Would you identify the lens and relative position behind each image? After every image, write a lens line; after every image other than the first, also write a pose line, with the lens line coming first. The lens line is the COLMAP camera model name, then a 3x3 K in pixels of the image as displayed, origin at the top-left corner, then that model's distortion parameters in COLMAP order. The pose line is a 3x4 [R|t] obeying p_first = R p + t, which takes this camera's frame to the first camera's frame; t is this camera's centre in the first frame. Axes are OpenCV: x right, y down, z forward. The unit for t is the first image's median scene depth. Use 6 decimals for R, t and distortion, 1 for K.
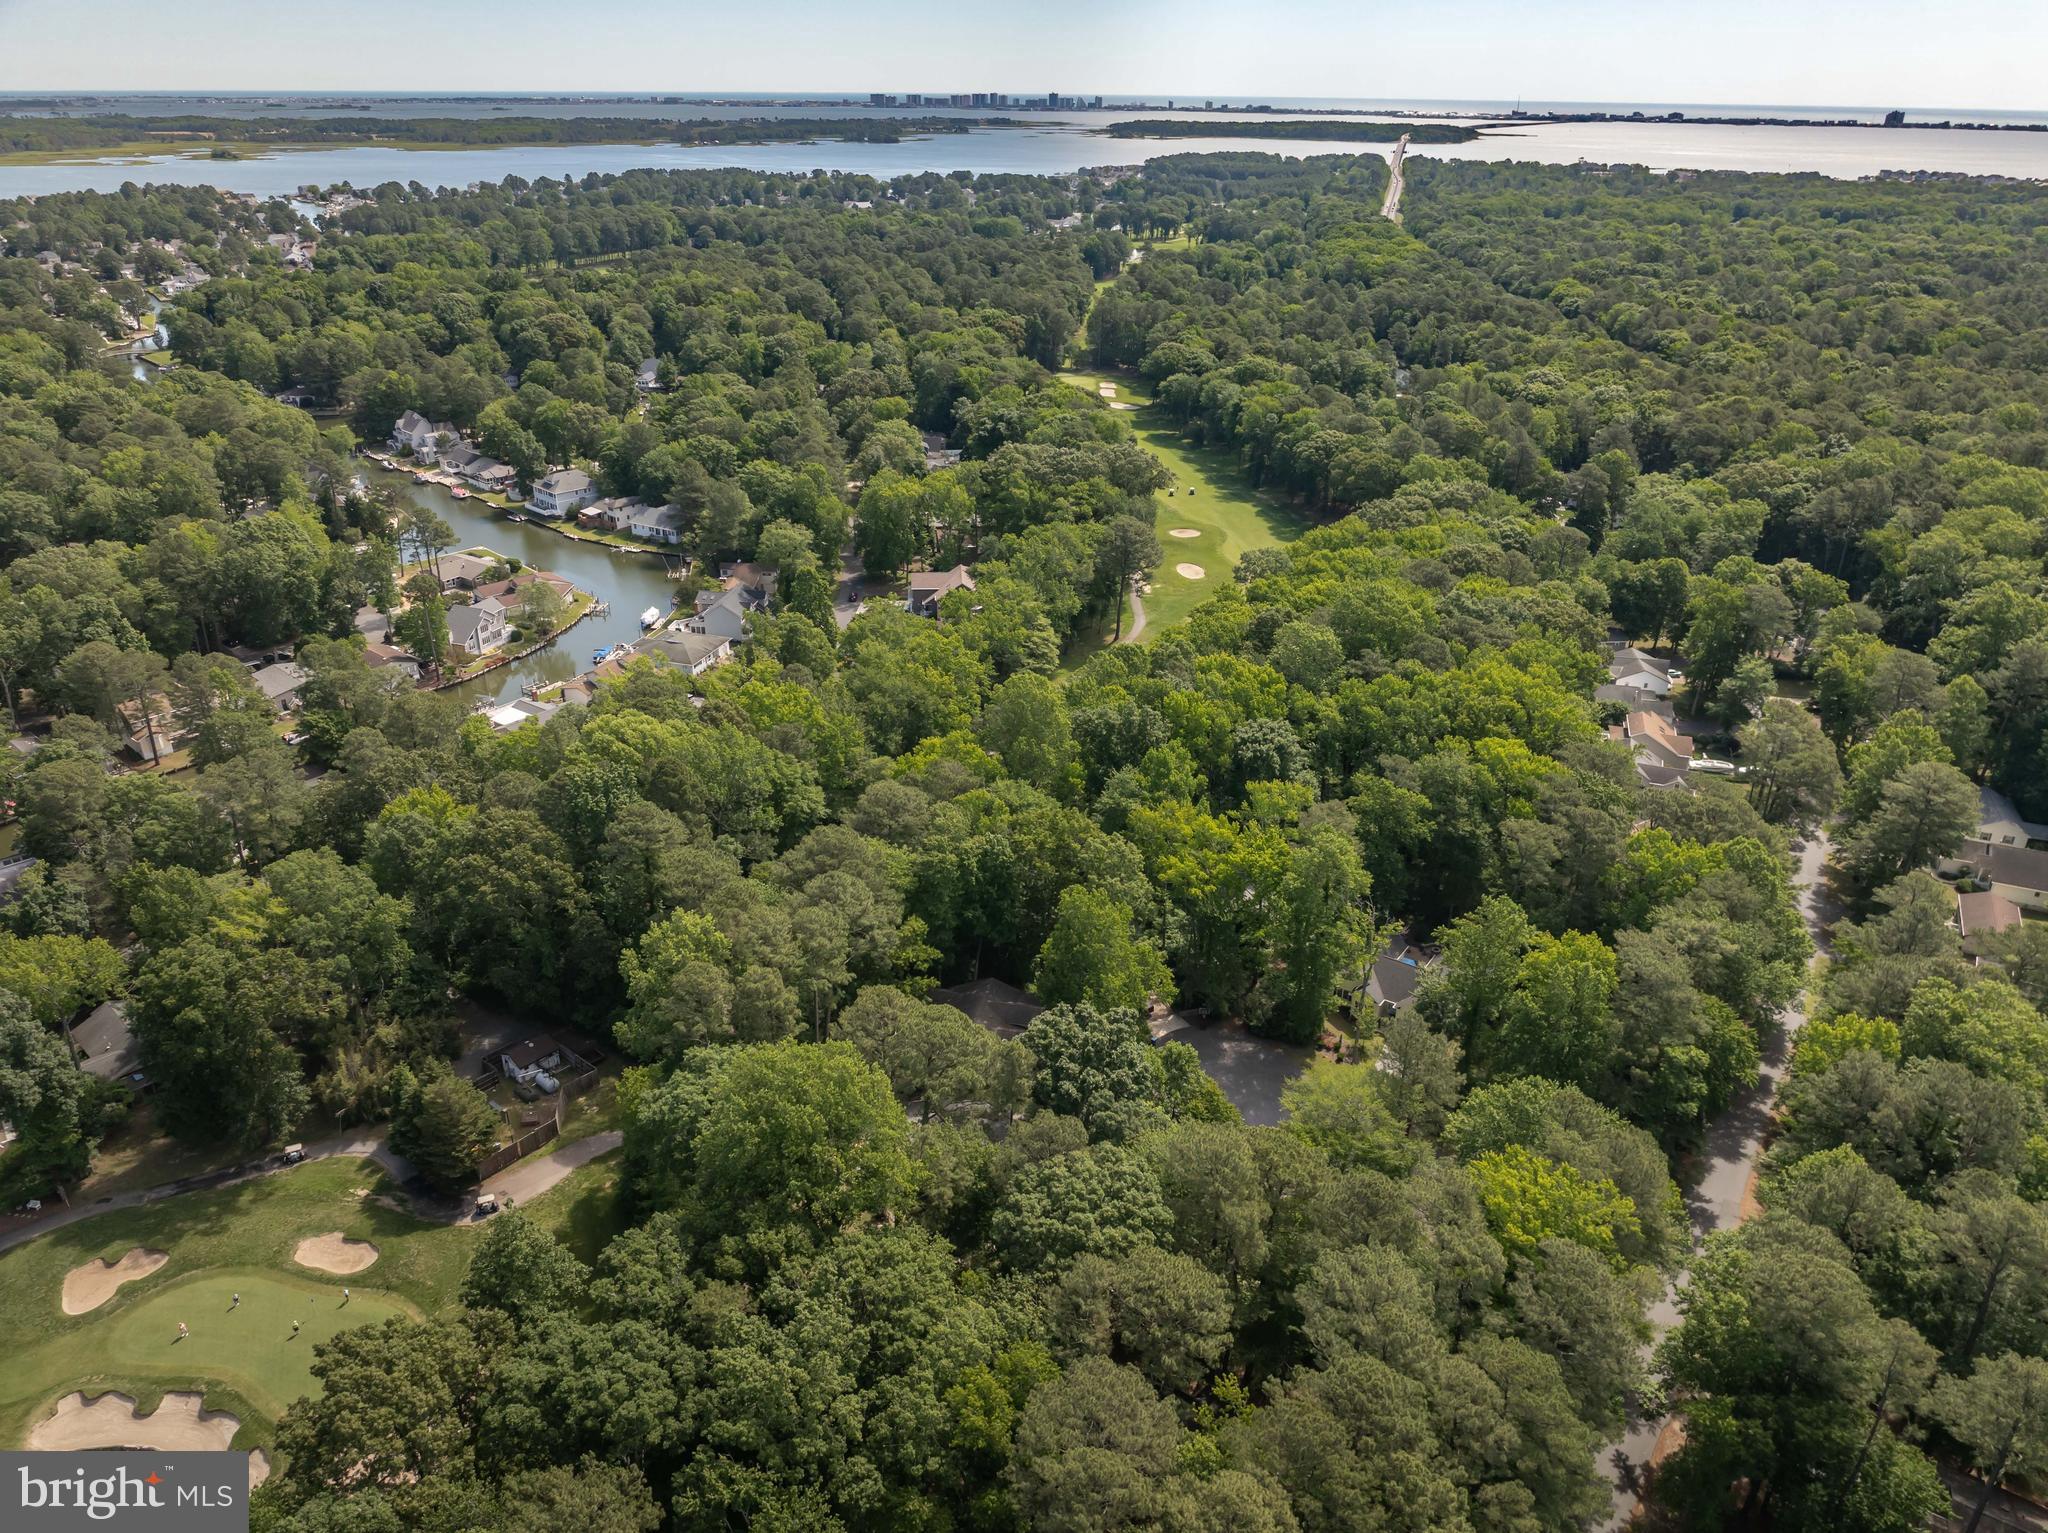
lens RADIAL K [[1443.5, 0, 1016.0], [0, 1443.5, 770.9], [0, 0, 1]] dist [-0.035286, 0.022066]
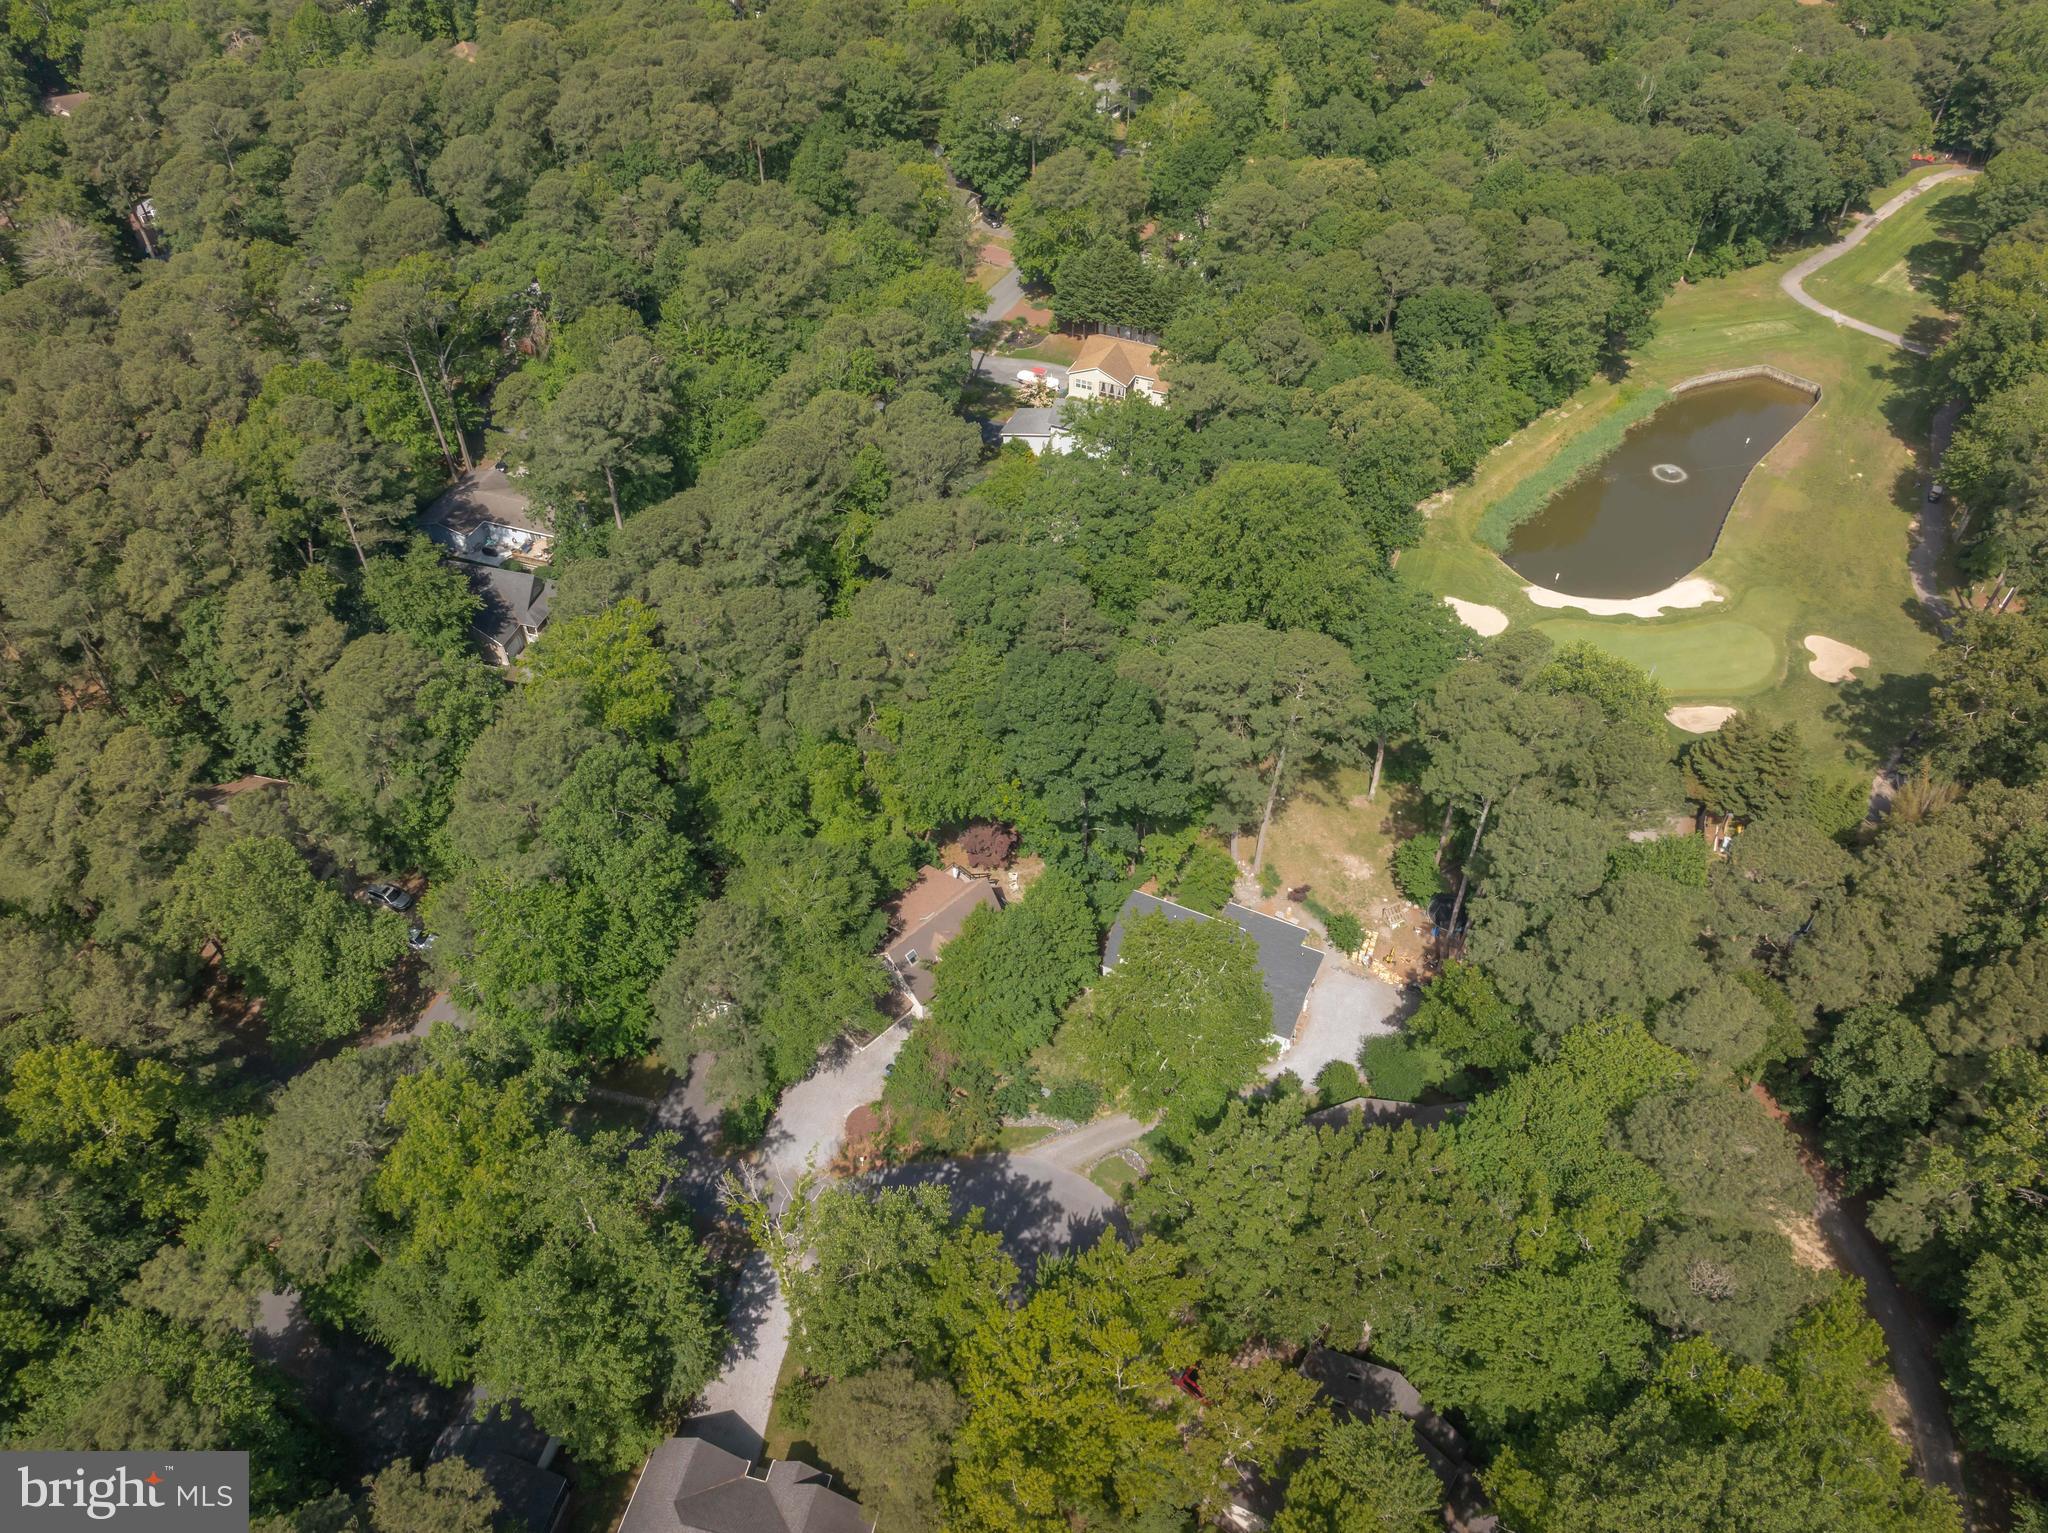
lens RADIAL K [[1443.5, 0, 1031.0], [0, 1443.5, 761.8], [0, 0, 1]] dist [-0.035286, 0.022066]
pose [[-0.932993, 0.243728, -0.264805, 0.213574], [-0.163546, 0.368298, 0.915210, -0.398545], [0.320589, 0.897192, -0.303758, 0.835411]]
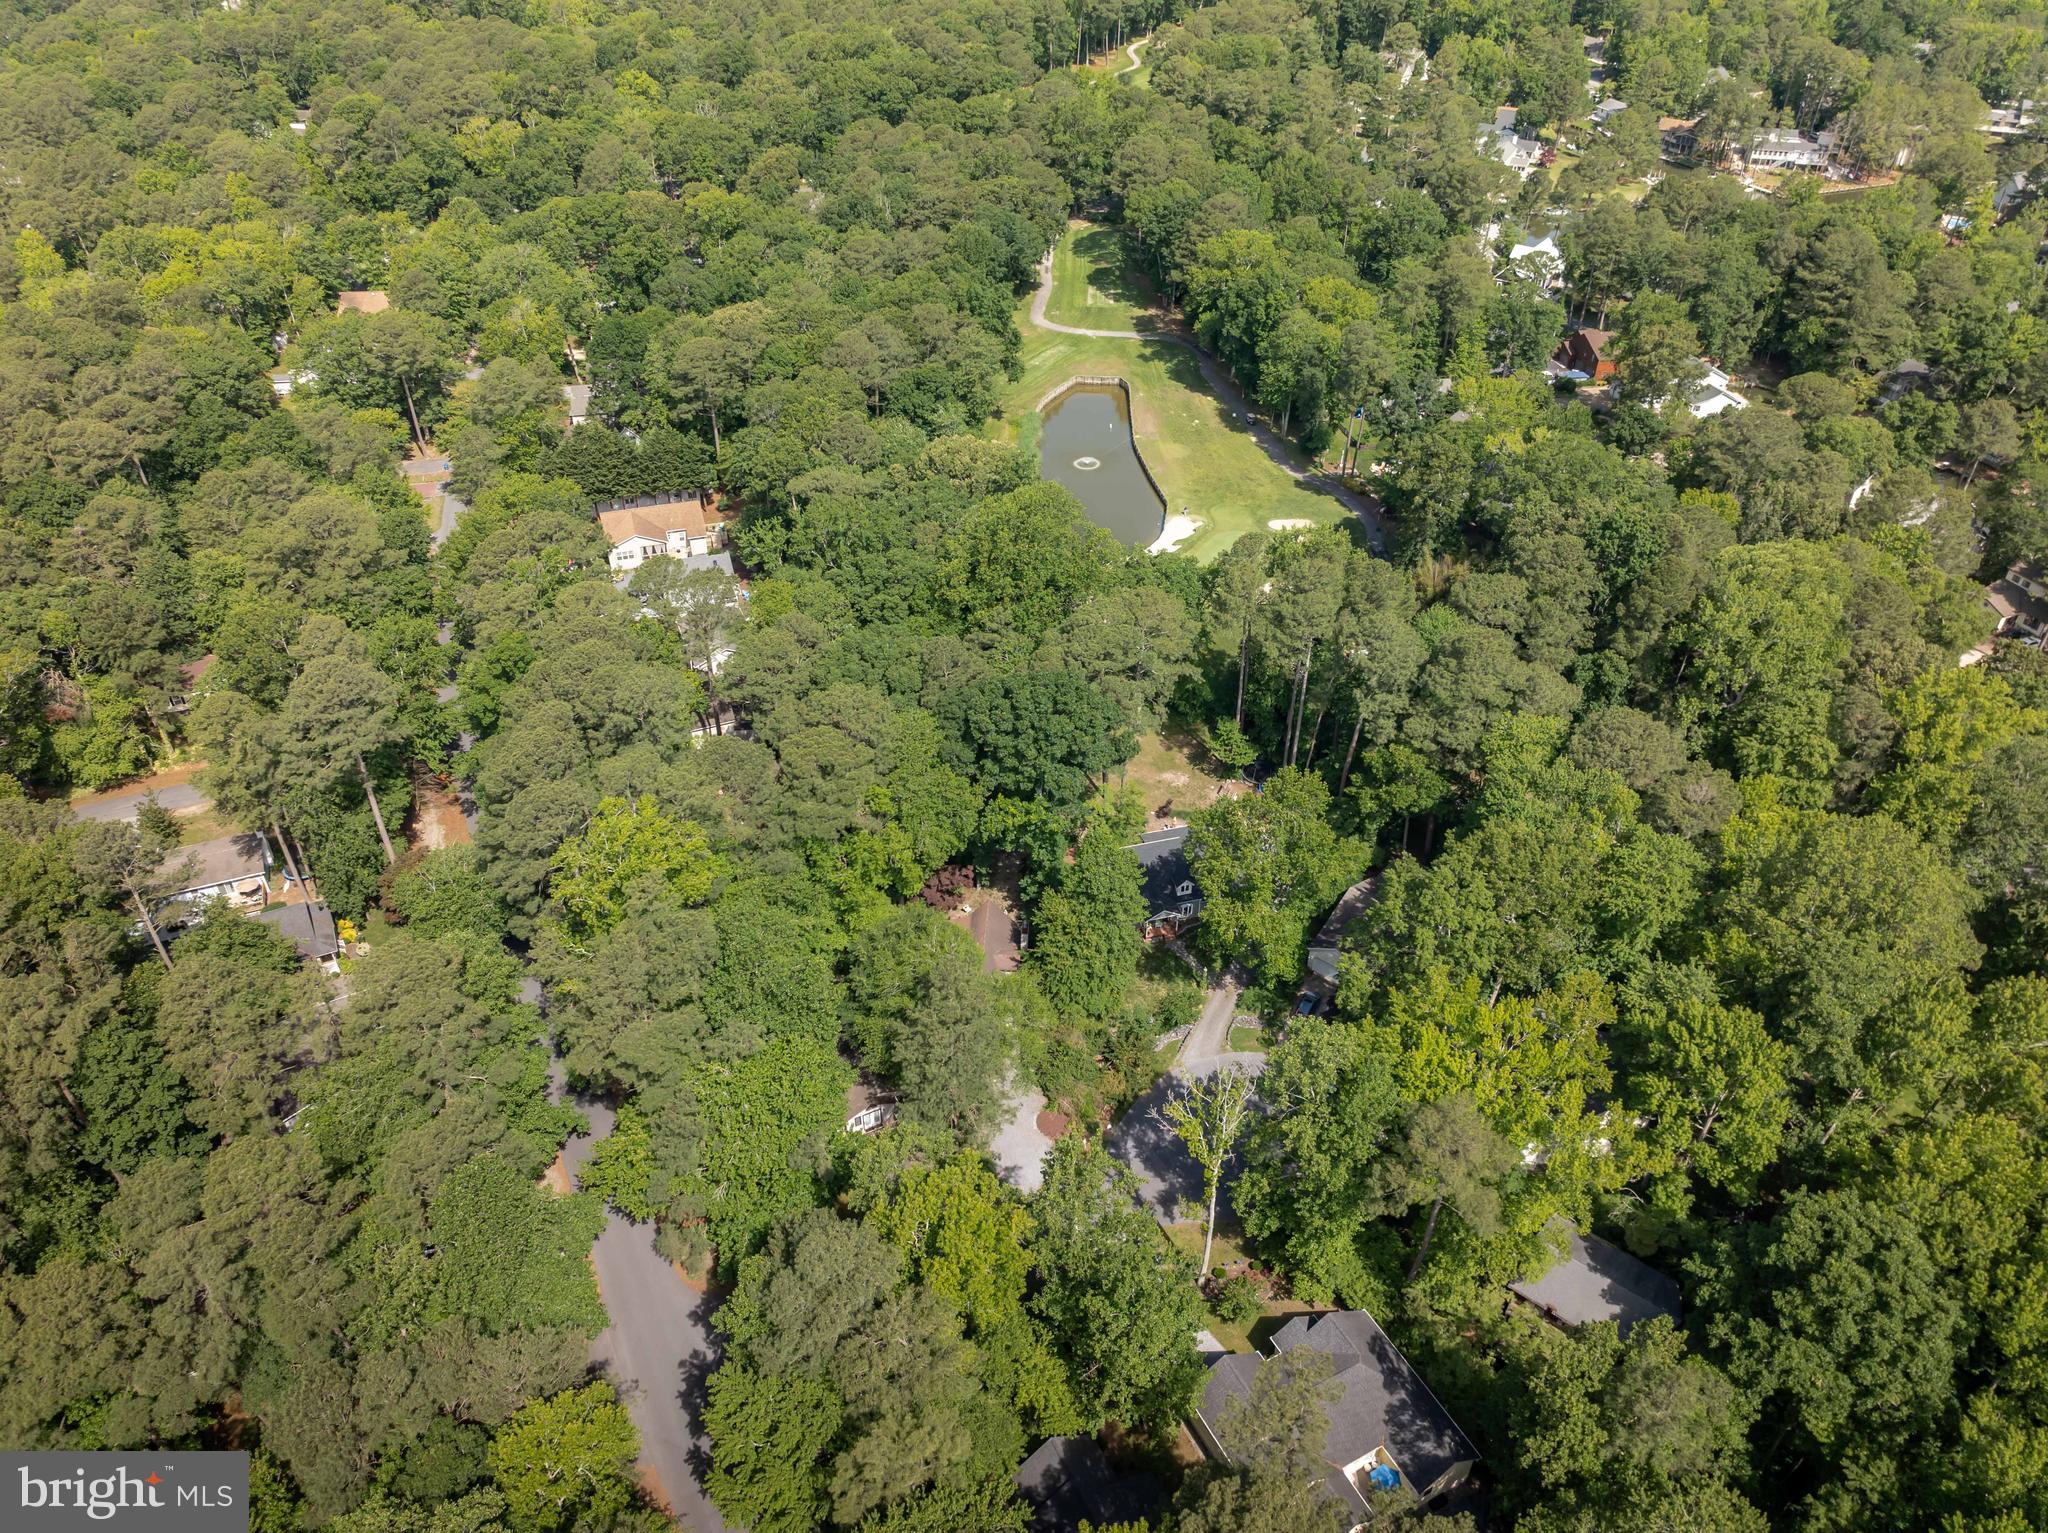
lens RADIAL K [[1443.5, 0, 1028.6], [0, 1443.5, 765.3], [0, 0, 1]] dist [-0.035286, 0.022066]
pose [[-0.462742, 0.526958, -0.712871, 0.538603], [-0.388260, 0.602447, 0.697361, -0.338180], [0.796947, 0.599477, -0.074181, 0.711186]]
